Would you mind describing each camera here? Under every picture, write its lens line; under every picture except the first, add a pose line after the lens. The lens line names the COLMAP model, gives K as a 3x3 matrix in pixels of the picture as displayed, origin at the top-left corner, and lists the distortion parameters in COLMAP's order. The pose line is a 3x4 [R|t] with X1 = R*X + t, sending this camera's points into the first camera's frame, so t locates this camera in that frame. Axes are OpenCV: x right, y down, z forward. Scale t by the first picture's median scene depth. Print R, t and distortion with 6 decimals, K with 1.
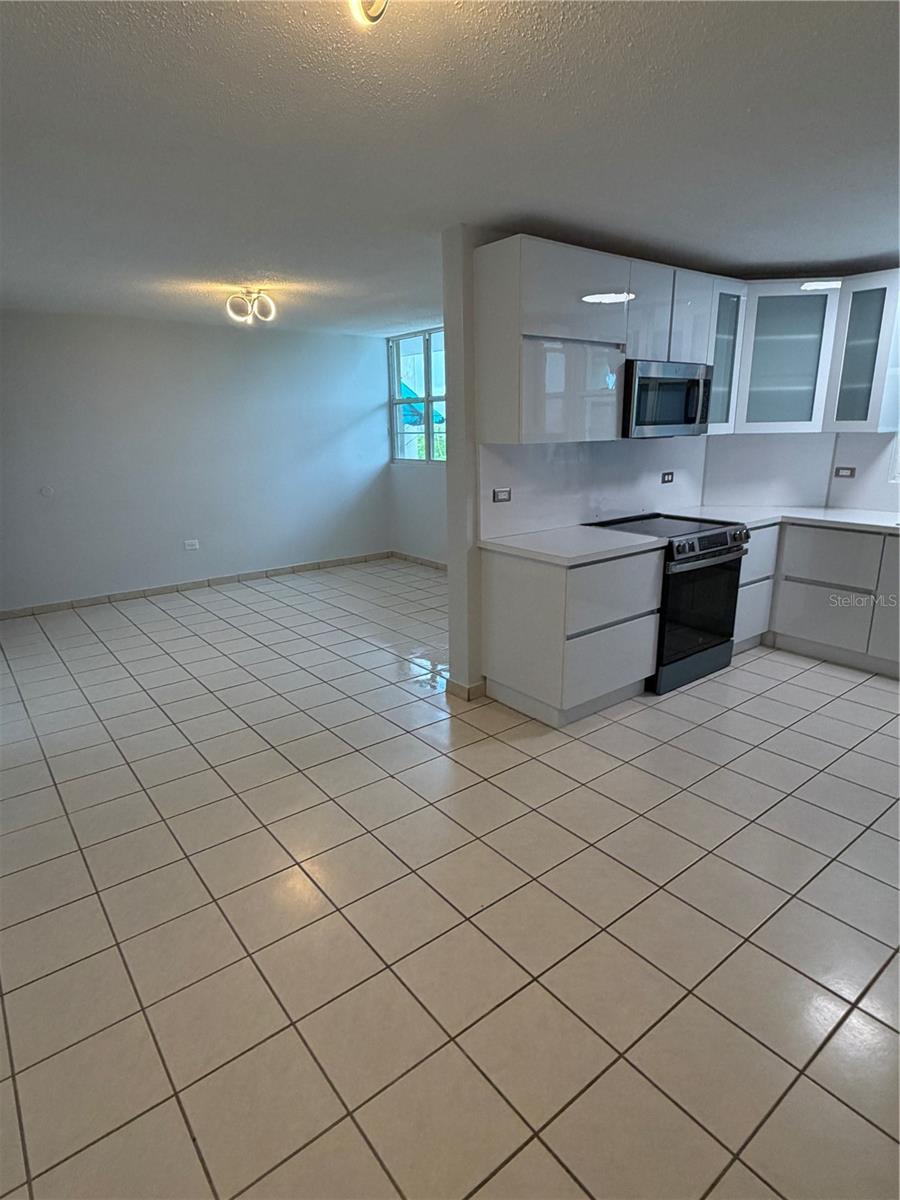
lens RADIAL K [[654.8, 0, 445.9], [0, 654.8, 605.2], [0, 0, 1]] dist [0.002434, -0.001698]
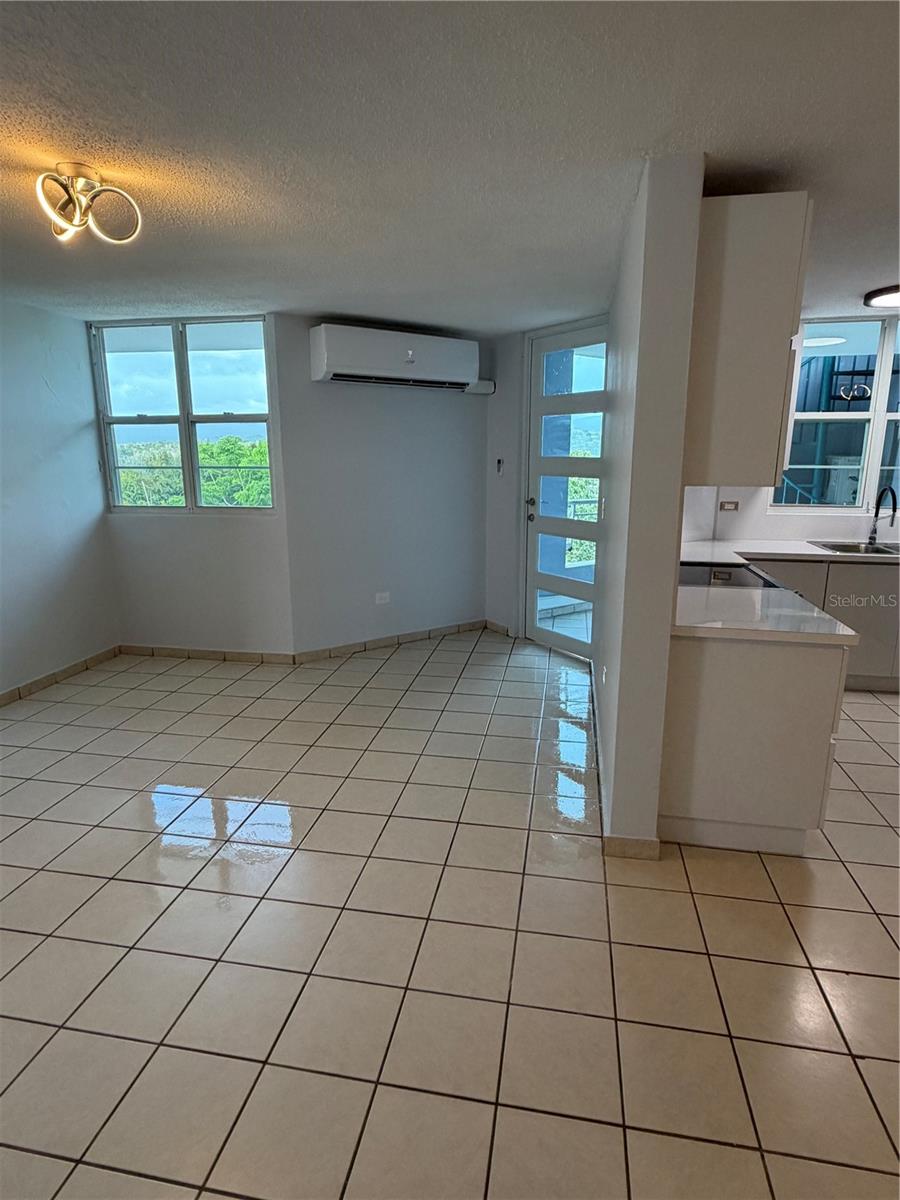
lens RADIAL K [[654.8, 0, 442.6], [0, 654.8, 599.0], [0, 0, 1]] dist [0.002434, -0.001698]
pose [[0.746380, -0.129154, 0.652867, -0.496839], [0.165052, 0.986264, 0.006416, -0.149040], [-0.644728, 0.102968, 0.757445, 0.548582]]
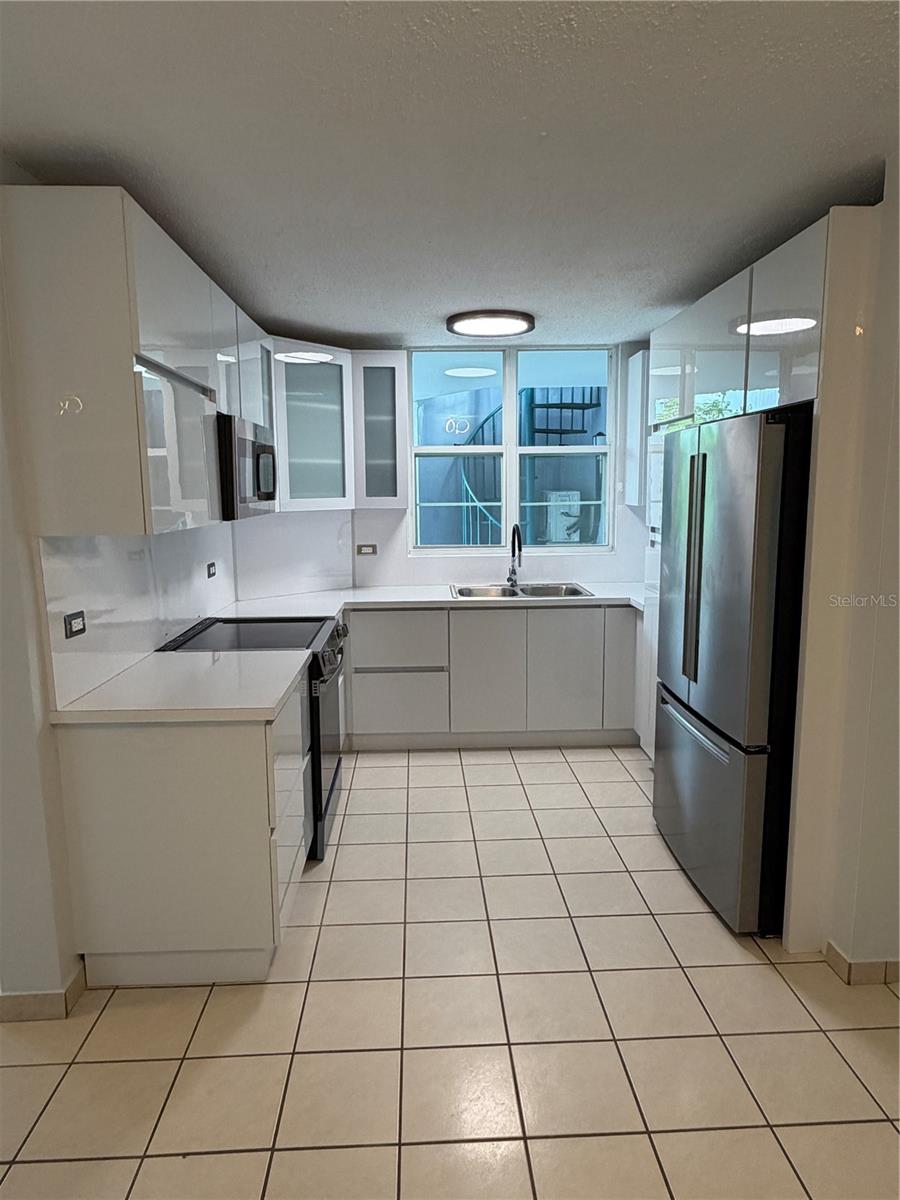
lens RADIAL K [[730.8, 0, 442.1], [0, 730.8, 606.6], [0, 0, 1]] dist [0.008425, -0.002295]
pose [[0.581109, -0.118724, 0.805119, -0.205121], [0.217711, 0.975924, -0.013225, -0.091842], [-0.784165, 0.182968, 0.592965, 0.327460]]
